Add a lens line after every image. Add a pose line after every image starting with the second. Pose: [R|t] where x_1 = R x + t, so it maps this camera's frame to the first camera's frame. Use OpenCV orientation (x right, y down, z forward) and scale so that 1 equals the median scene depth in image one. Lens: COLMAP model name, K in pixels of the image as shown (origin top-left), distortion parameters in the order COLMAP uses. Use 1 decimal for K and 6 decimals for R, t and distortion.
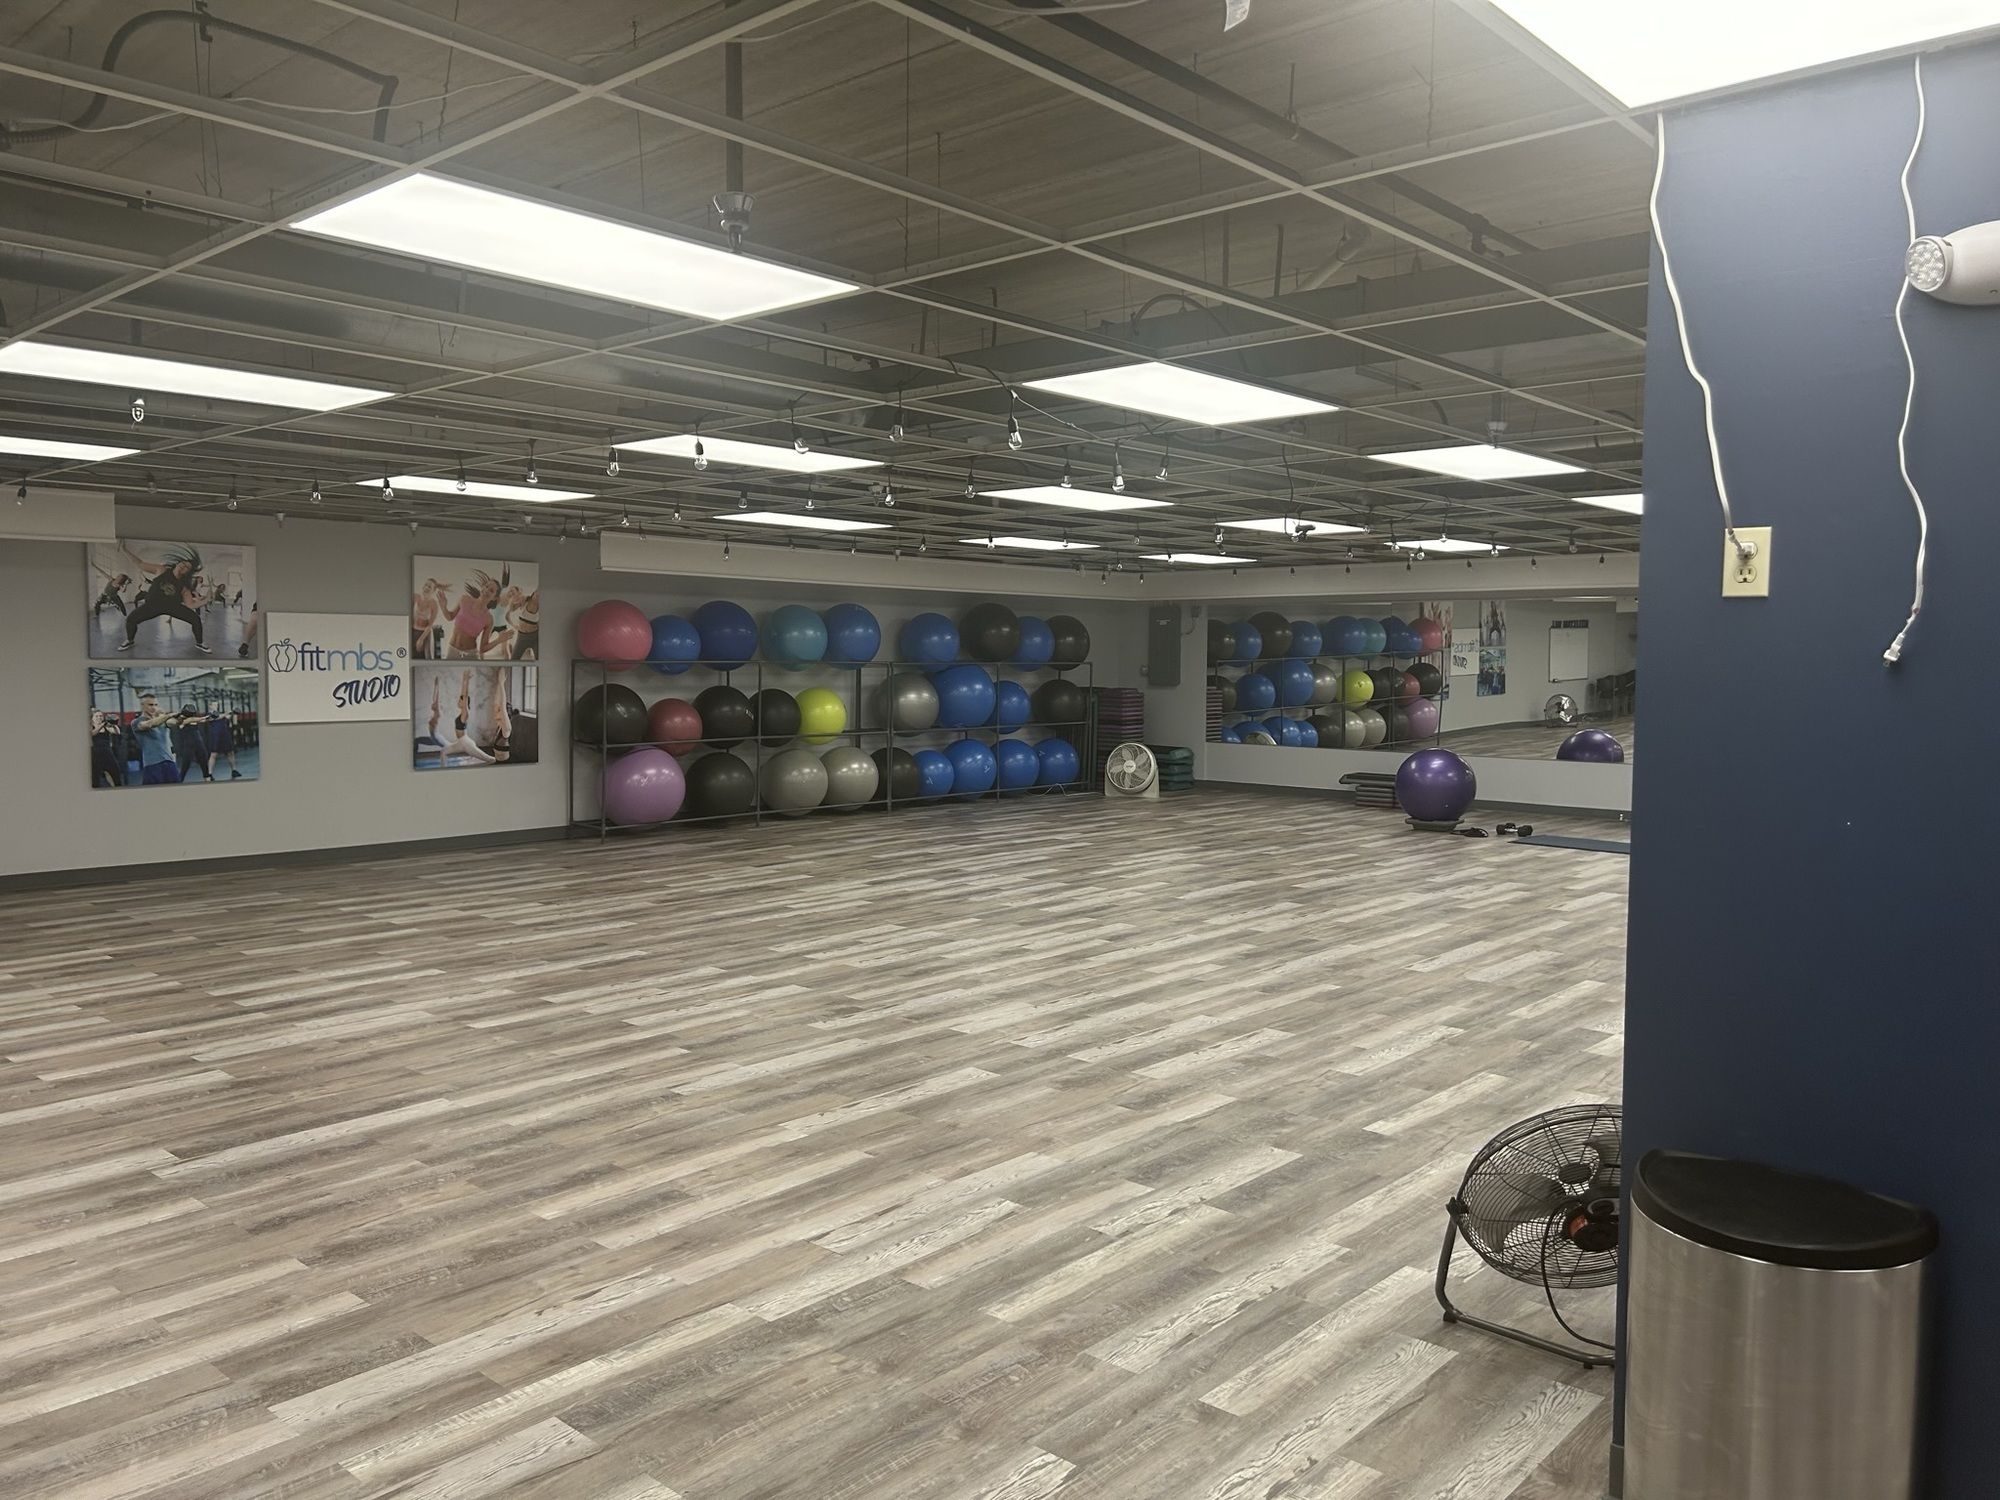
lens RADIAL K [[1490.7, 0, 992.8], [0, 1490.7, 757.0], [0, 0, 1]] dist [0.078185, -0.090051]
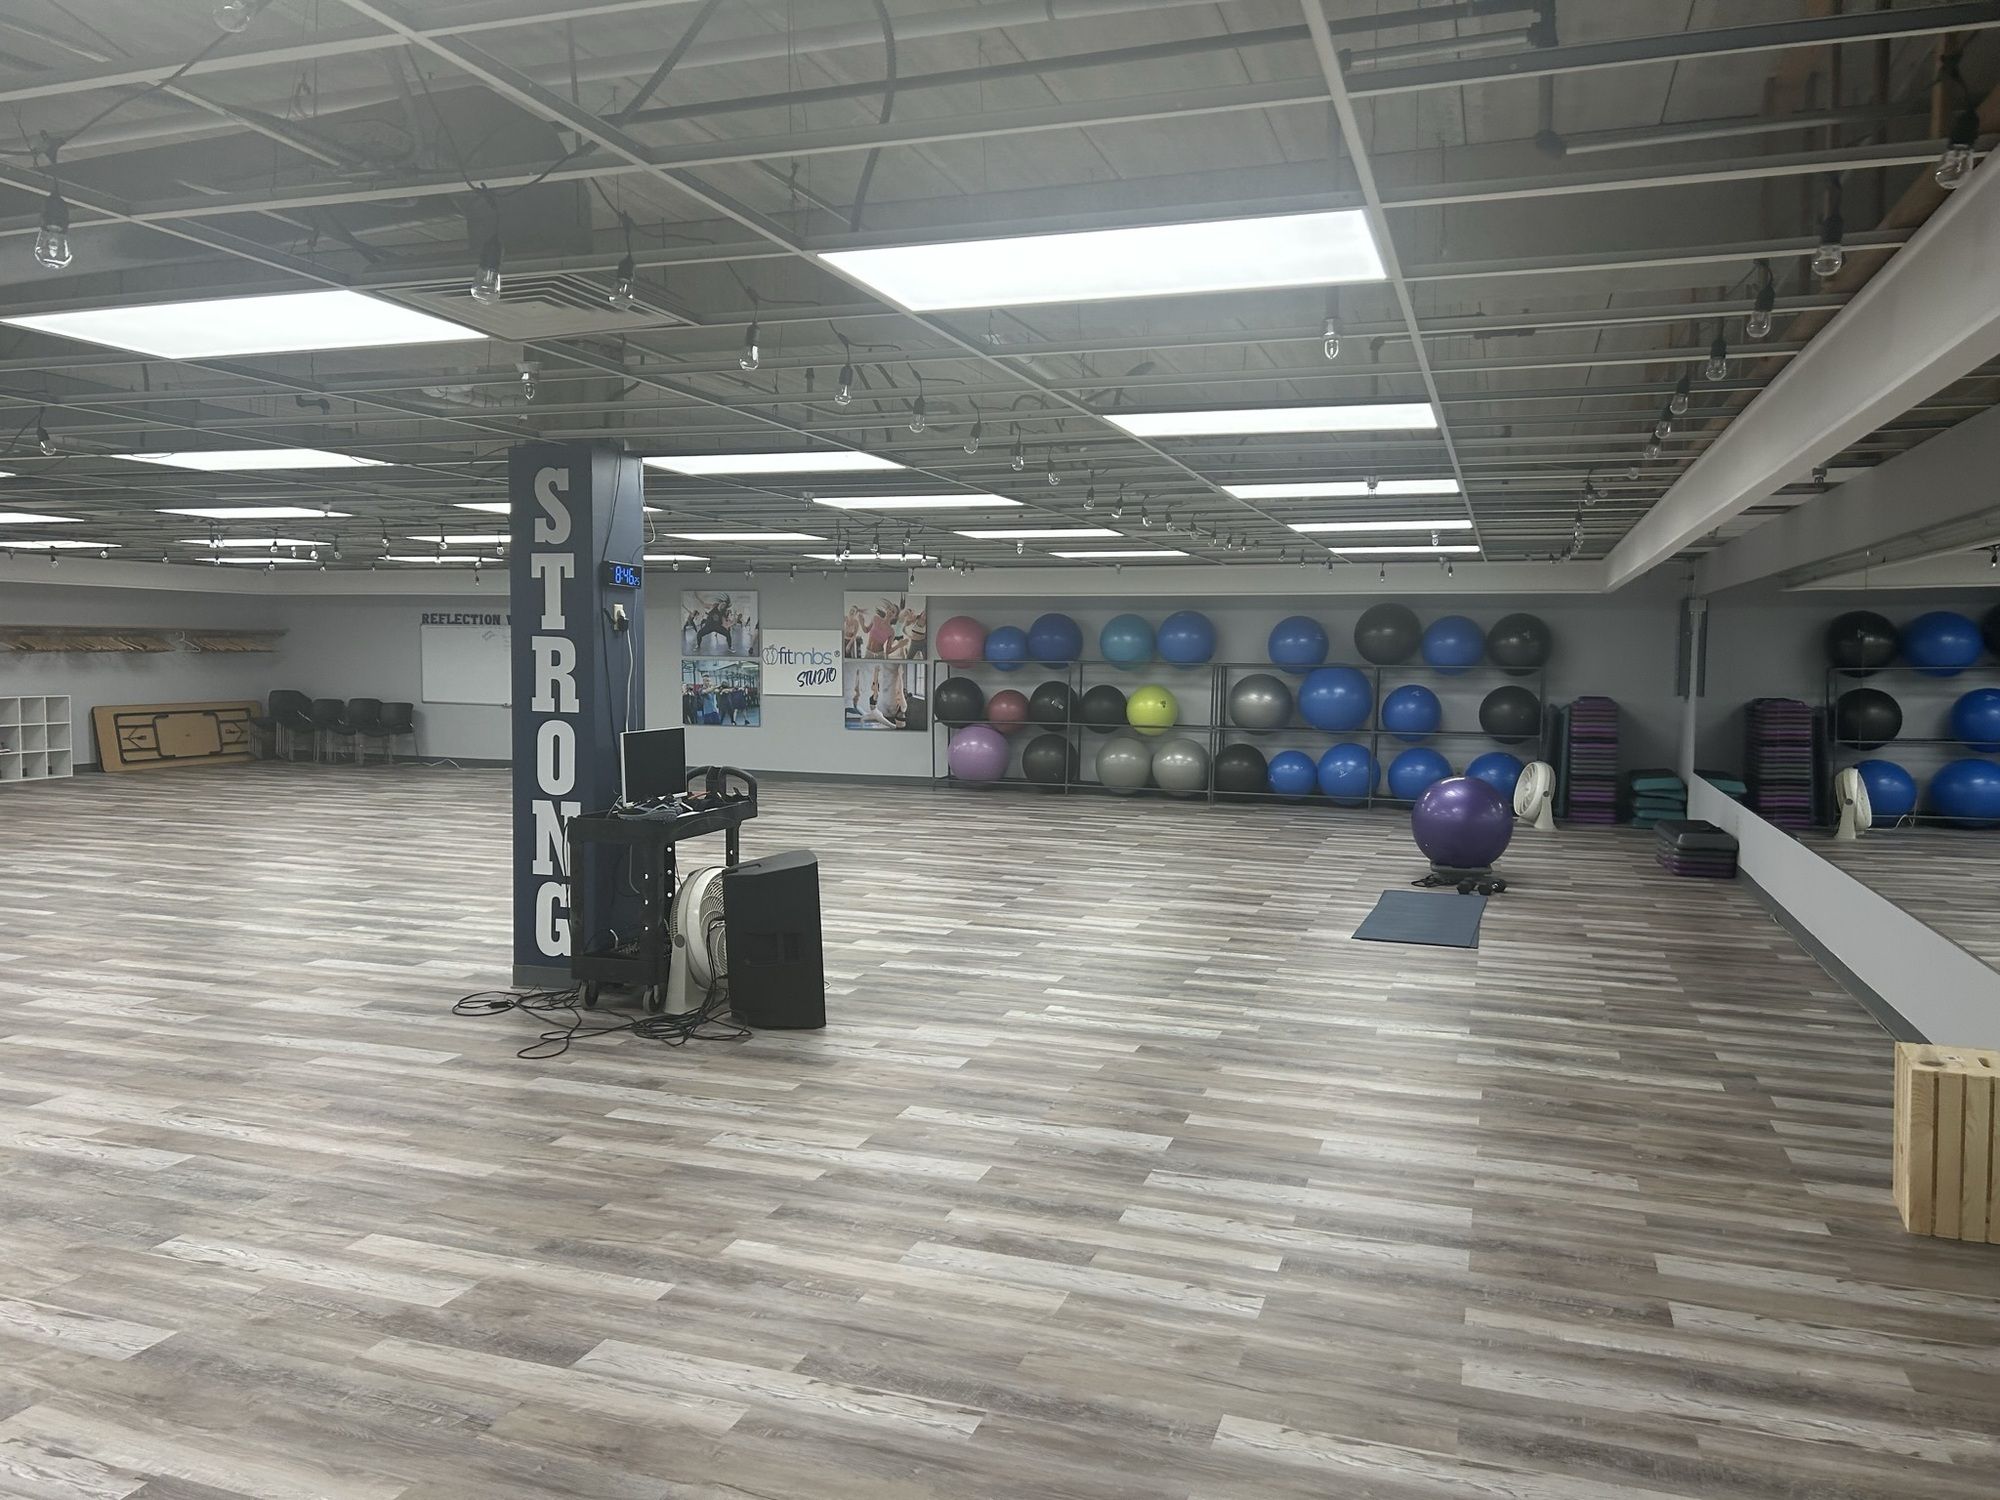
lens RADIAL K [[1490.7, 0, 985.4], [0, 1490.7, 760.1], [0, 0, 1]] dist [0.078185, -0.090051]
pose [[0.386849, 0.066814, -0.919719, 1.112867], [-0.073303, 0.996444, 0.041555, -0.034667], [0.919225, 0.051343, 0.390371, 0.541062]]
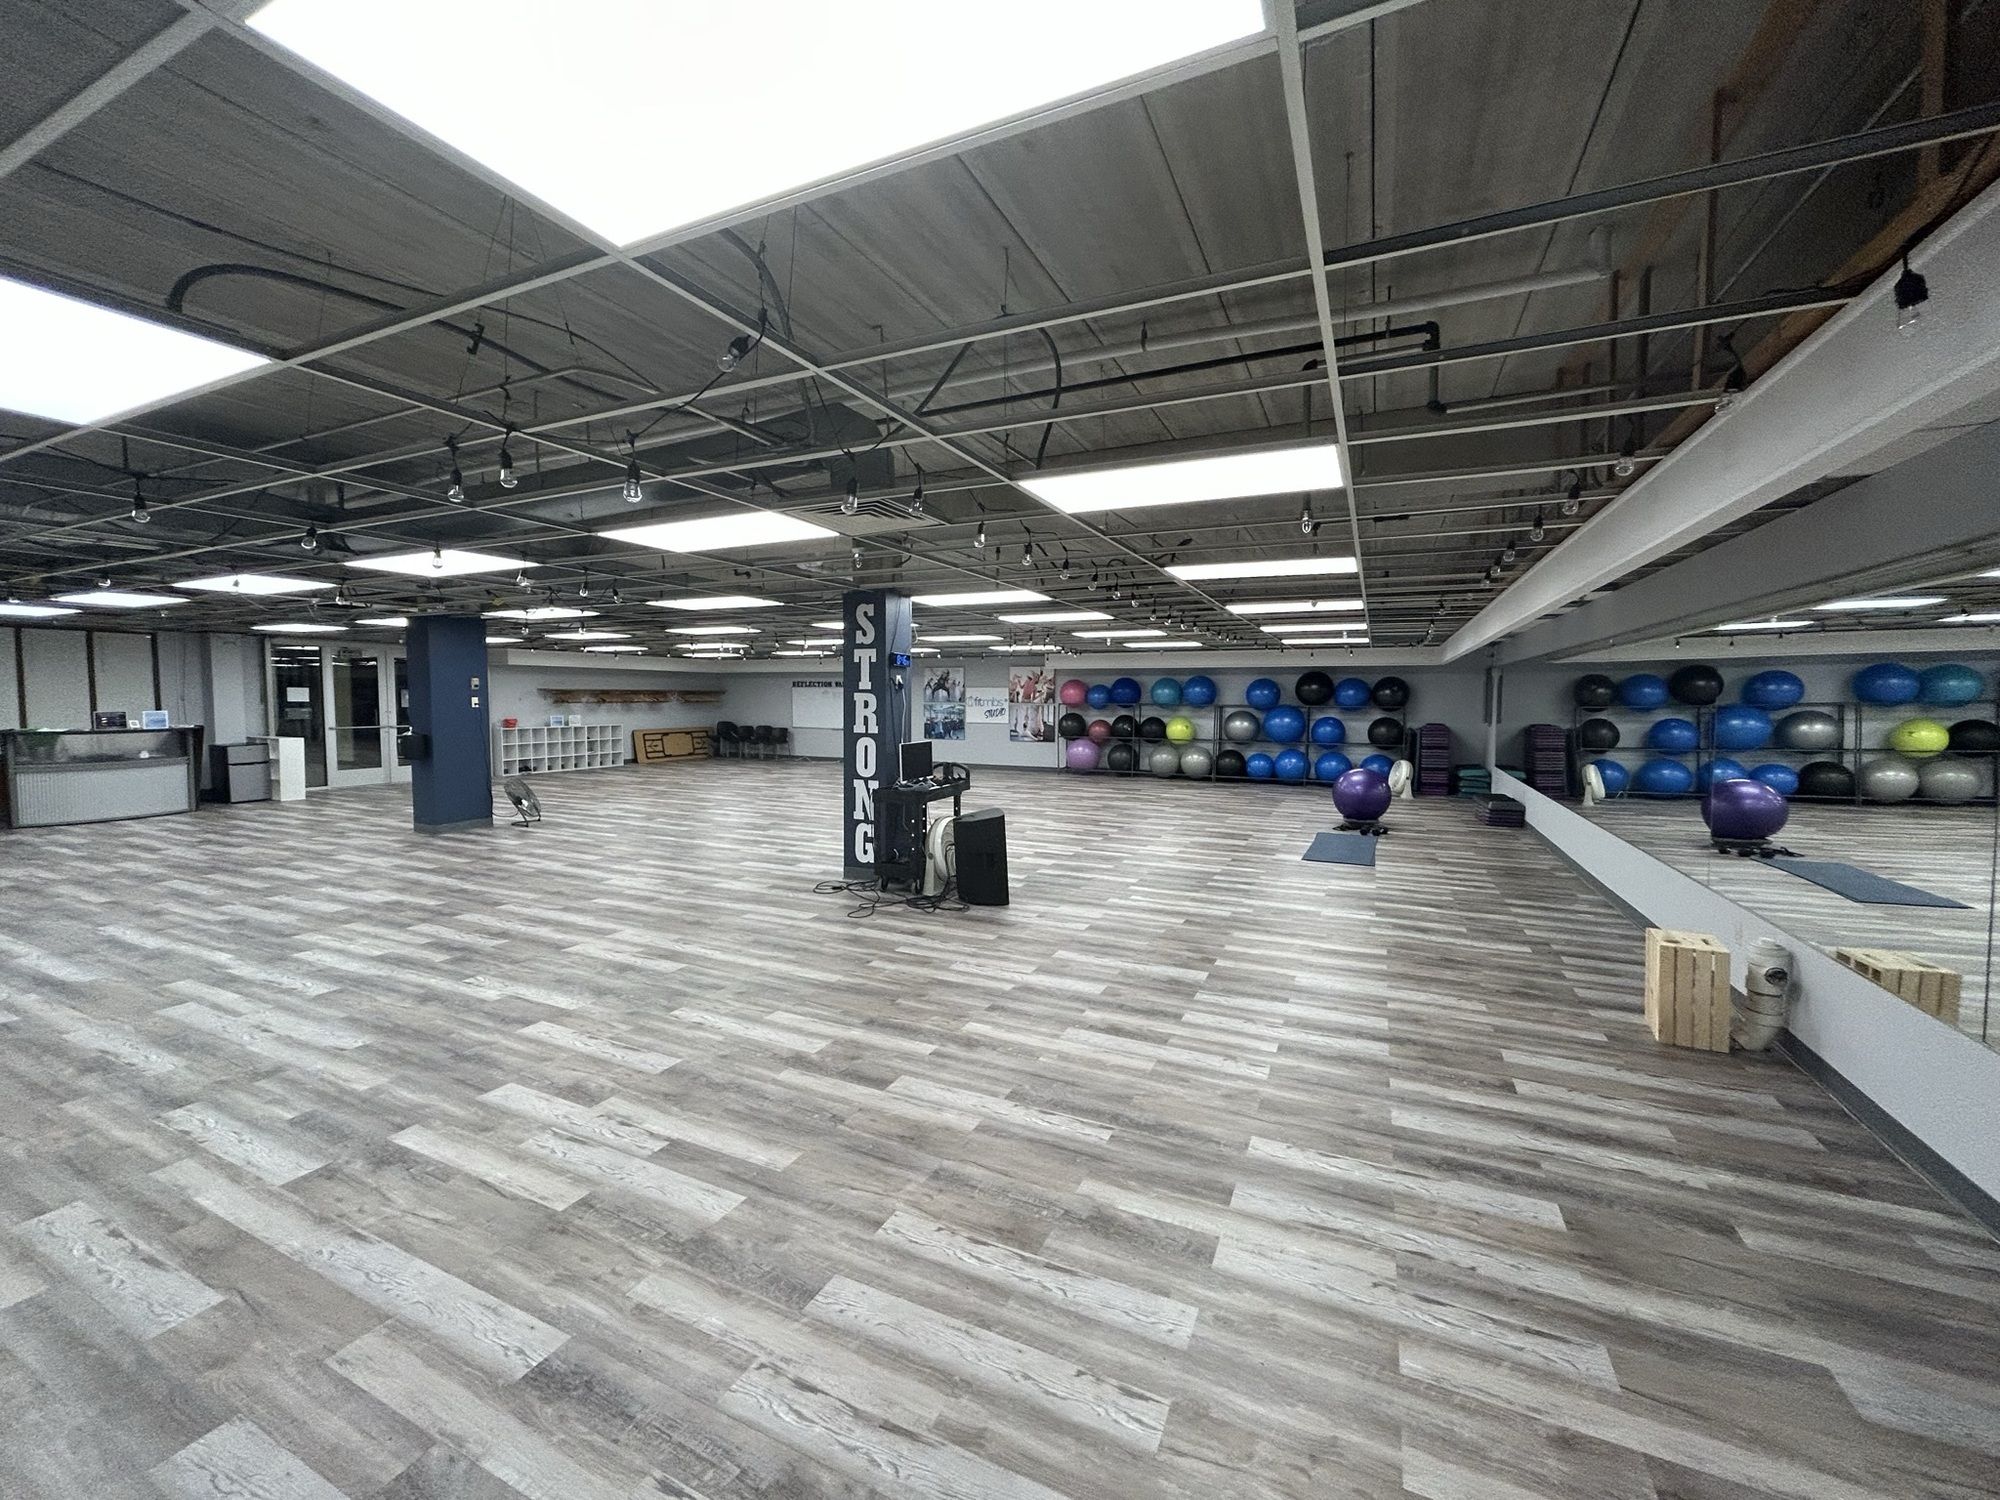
lens RADIAL K [[803.1, 0, 994.4], [0, 803.1, 746.2], [0, 0, 1]] dist [0.001347, -0.000193]
pose [[0.286106, 0.054369, -0.956654, 1.098950], [-0.070566, 0.996873, 0.035551, -0.034623], [0.955596, 0.057336, 0.289048, 0.534755]]
